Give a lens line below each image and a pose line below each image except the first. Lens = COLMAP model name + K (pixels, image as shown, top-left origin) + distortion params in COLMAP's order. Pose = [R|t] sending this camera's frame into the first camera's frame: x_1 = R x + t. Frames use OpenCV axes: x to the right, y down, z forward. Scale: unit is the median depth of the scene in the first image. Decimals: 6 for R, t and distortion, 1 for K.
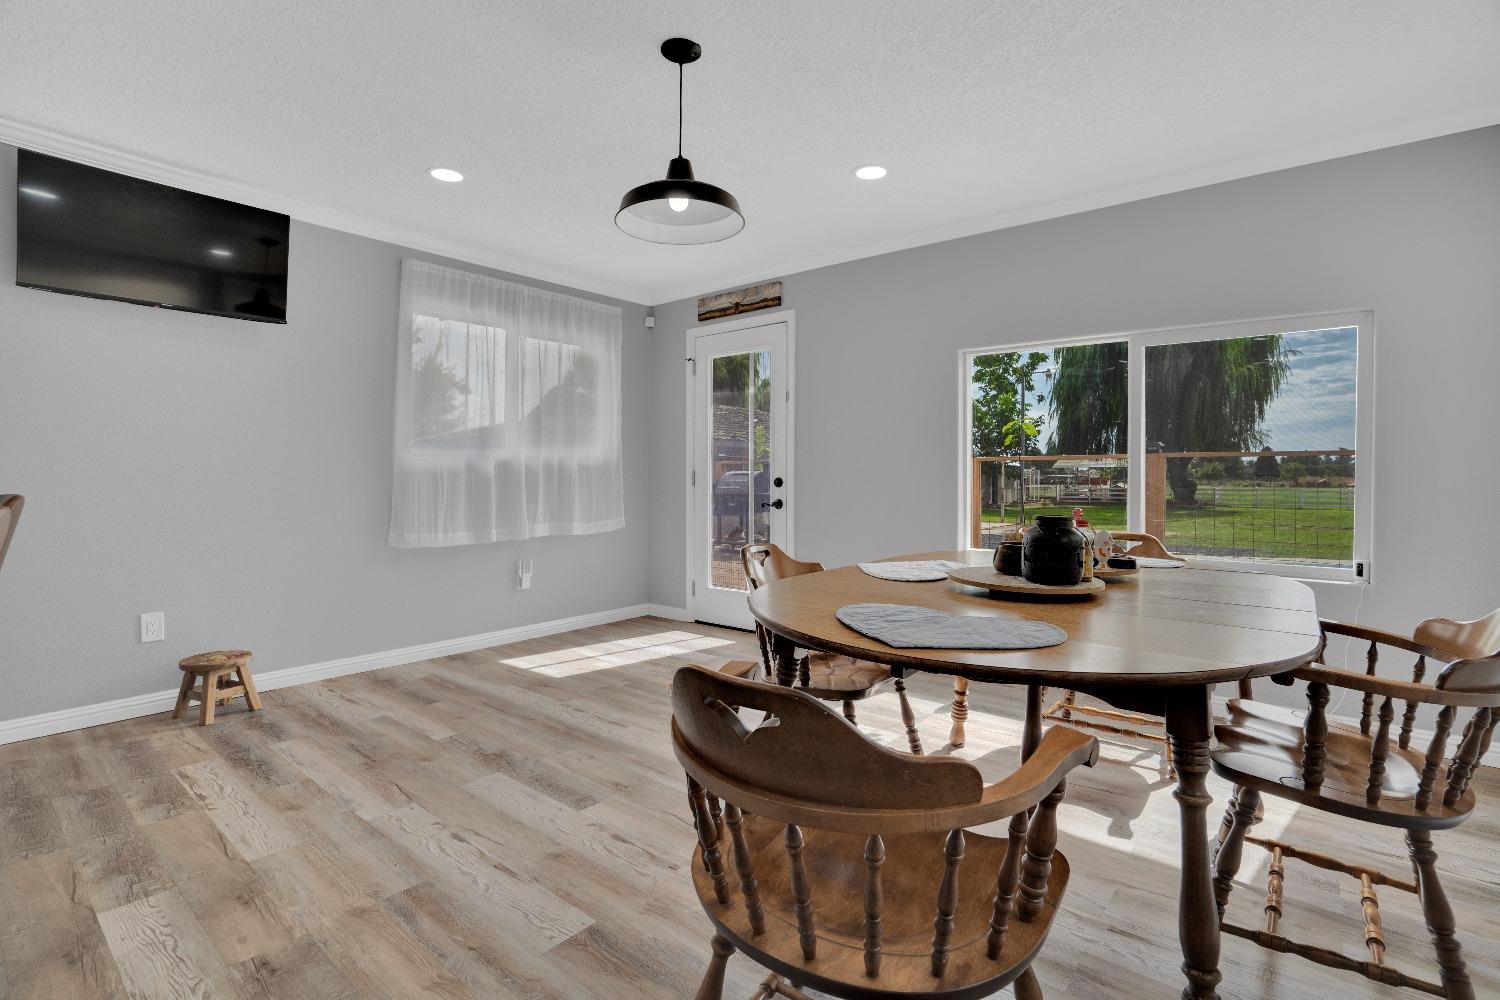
lens RADIAL K [[711.7, 0, 717.5], [0, 711.7, 489.6], [0, 0, 1]] dist [-0.056972, 0.015362]
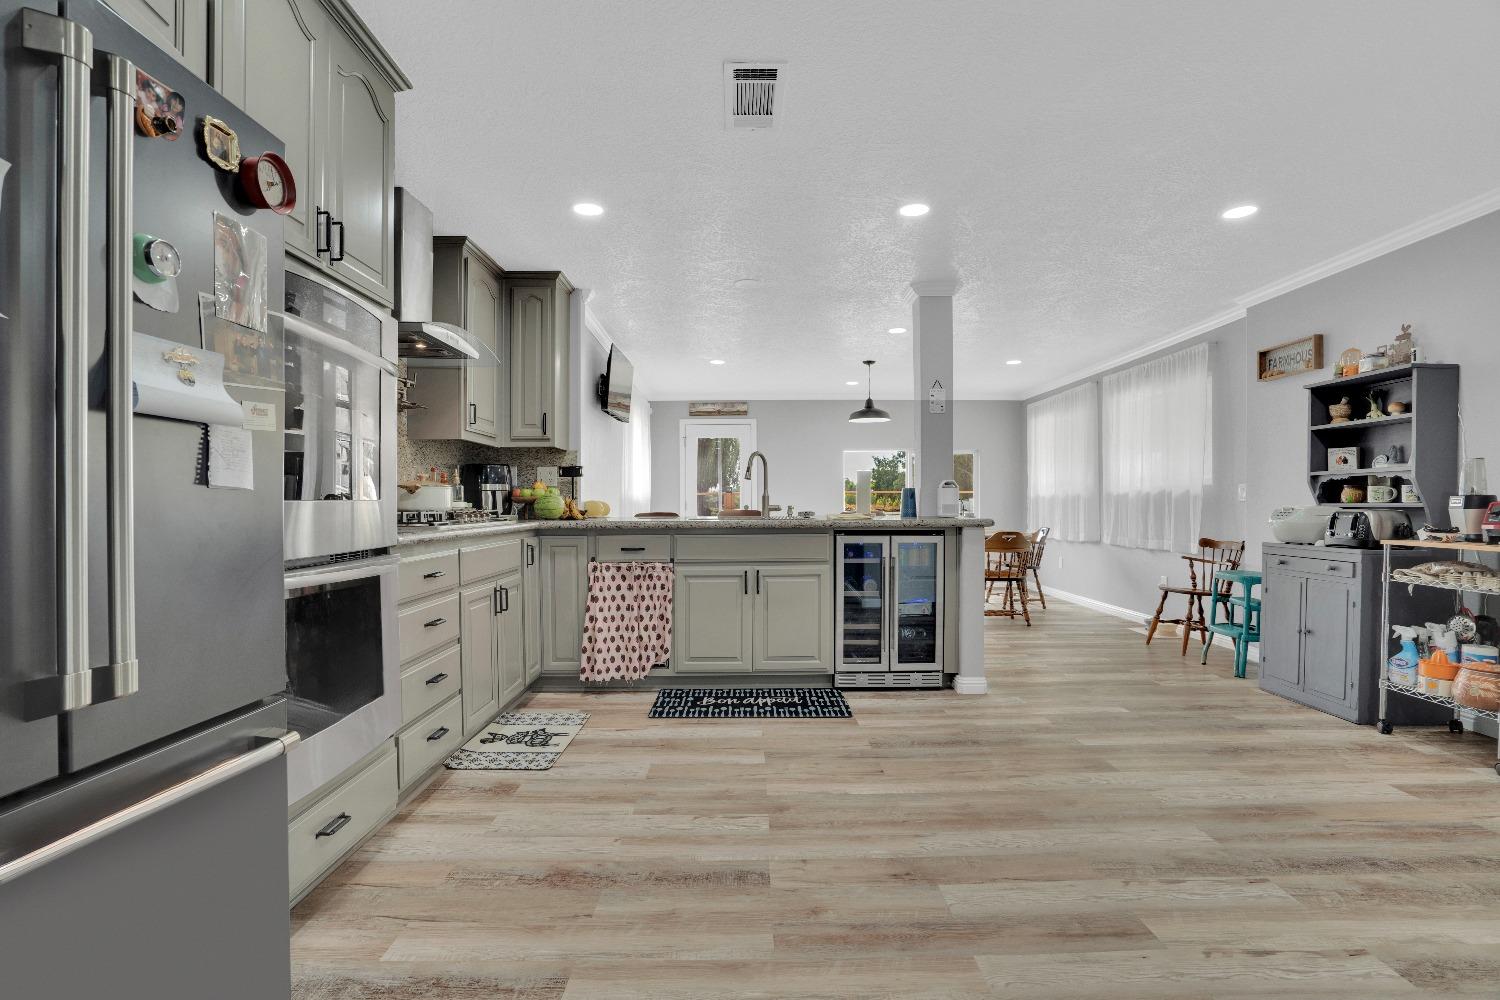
lens RADIAL K [[702.6, 0, 775.8], [0, 702.6, 508.3], [0, 0, 1]] dist [-0.057863, 0.015330]
pose [[0.734306, -0.008616, 0.678764, -1.362070], [0.017952, 0.999816, -0.006730, 0.009030], [-0.678582, 0.017126, 0.734325, -0.535119]]
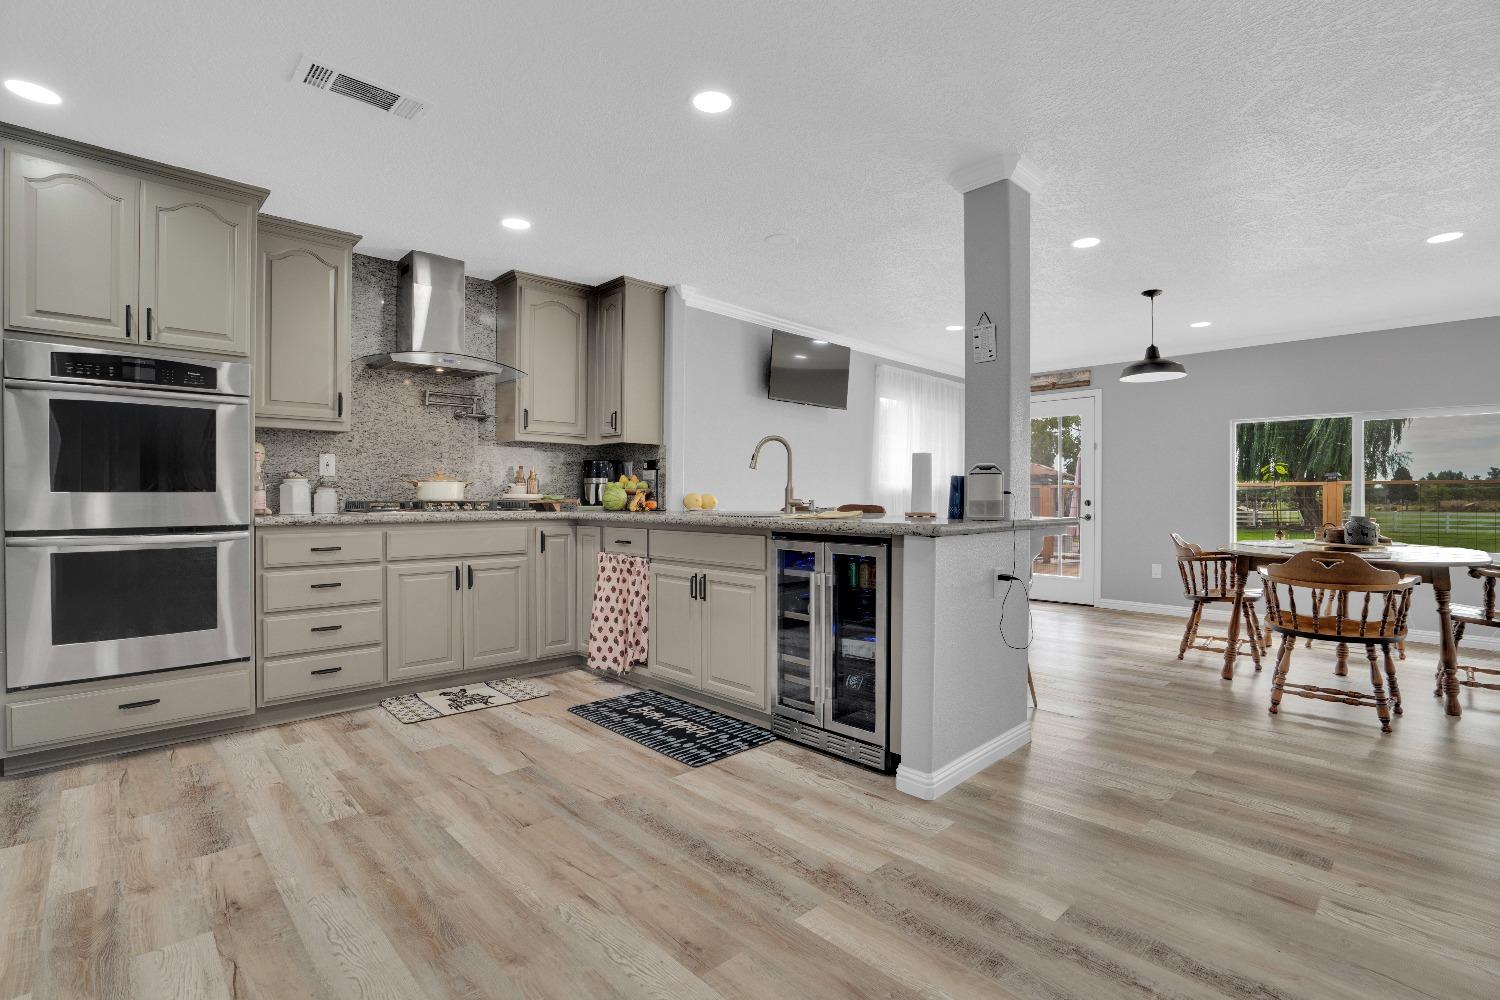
lens RADIAL K [[712.8, 0, 747.1], [0, 712.8, 497.5], [0, 0, 1]] dist [-0.047210, 0.016419]
pose [[0.996230, 0.002199, -0.086725, -0.598235], [-0.003961, 0.999789, -0.020153, 0.012988], [0.086662, 0.020420, 0.996028, -0.651078]]
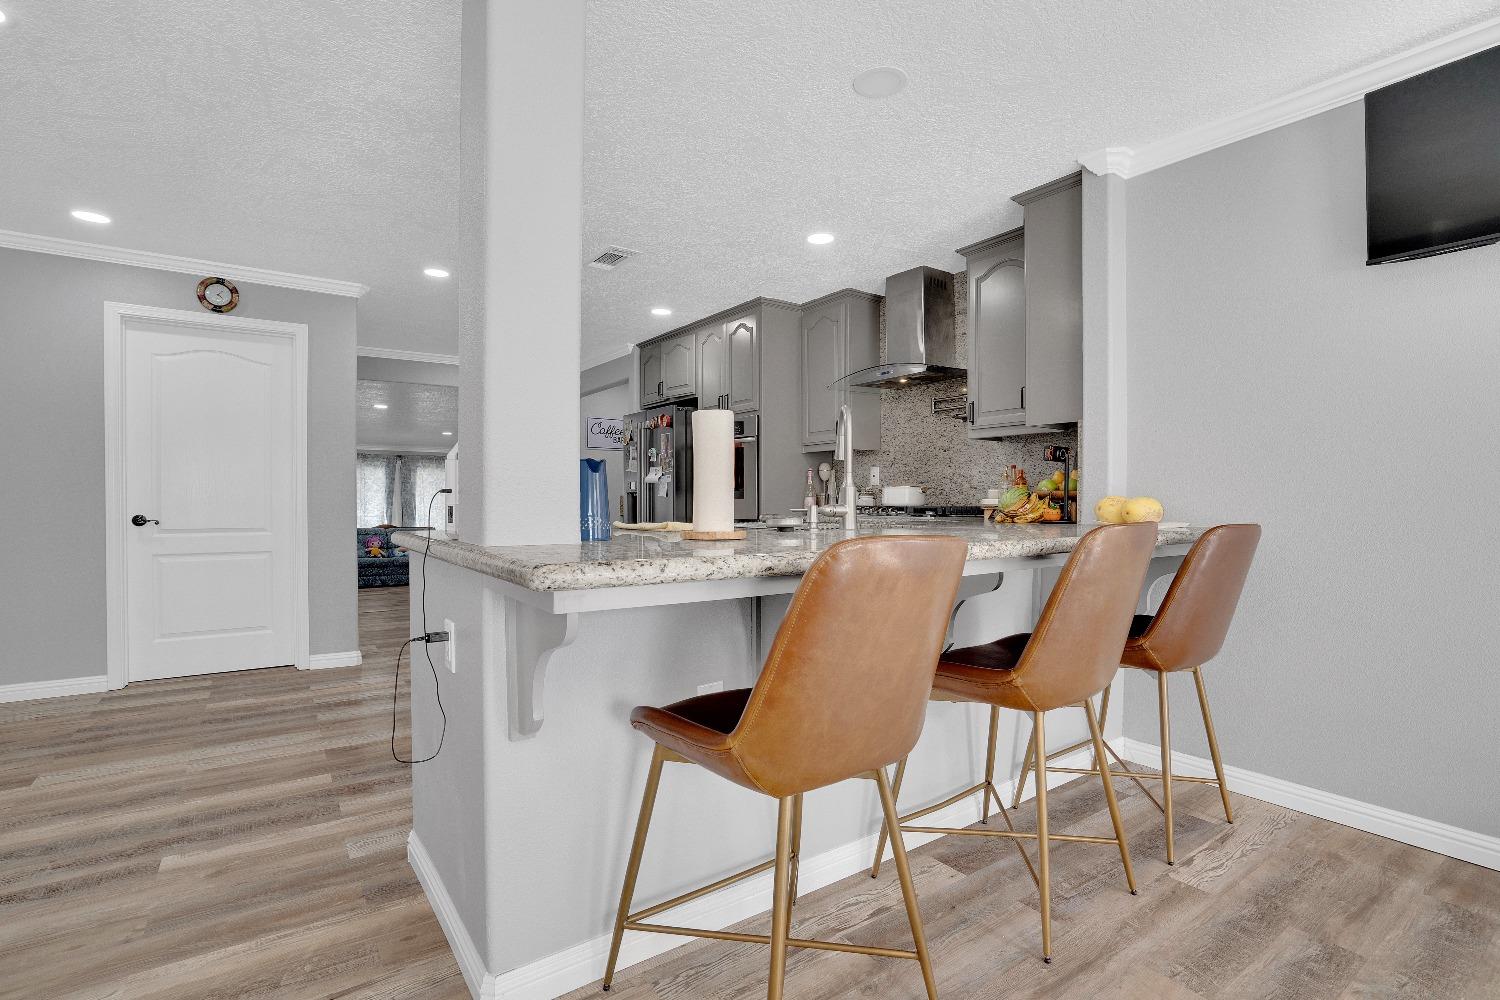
lens RADIAL K [[702.6, 0, 775.8], [0, 702.6, 508.3], [0, 0, 1]] dist [-0.057863, 0.015330]
pose [[-0.223580, 0.007721, -0.974655, -0.068304], [-0.026716, 0.999544, 0.014046, -0.004831], [0.974319, 0.029179, -0.223272, 0.344765]]
